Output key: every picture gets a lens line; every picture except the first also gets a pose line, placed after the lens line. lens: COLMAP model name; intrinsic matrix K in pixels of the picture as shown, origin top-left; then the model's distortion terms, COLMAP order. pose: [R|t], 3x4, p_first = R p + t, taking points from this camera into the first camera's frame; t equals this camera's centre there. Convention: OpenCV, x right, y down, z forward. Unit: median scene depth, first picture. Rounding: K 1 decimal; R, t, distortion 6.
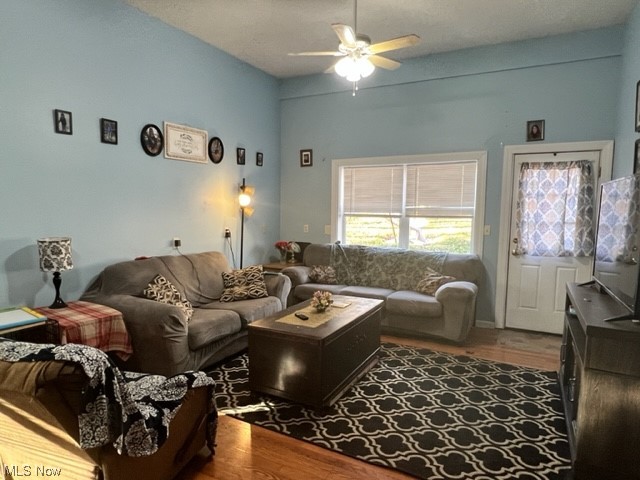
lens RADIAL K [[404.1, 0, 320.0], [0, 404.1, 240.0], [0, 0, 1]] dist [-0.030455, -0.001540]
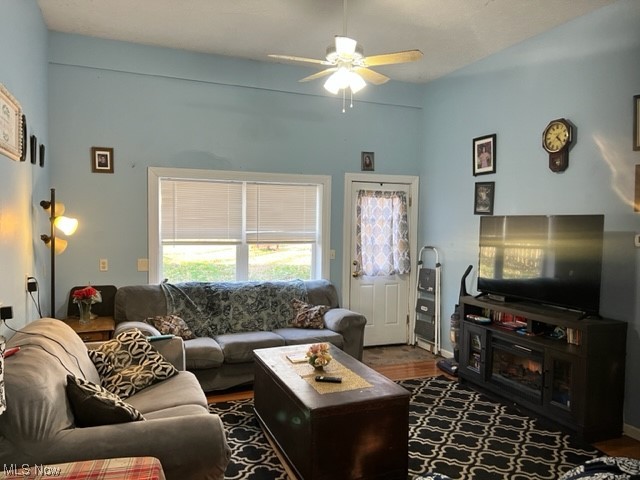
lens RADIAL K [[466.1, 0, 320.0], [0, 466.1, 240.0], [0, 0, 1]] dist [0.000708, -0.005719]
pose [[0.637905, -0.025936, 0.769678, -0.503882], [0.058180, 0.998200, -0.014582, -0.046699], [-0.767915, 0.054081, 0.638265, 0.288244]]
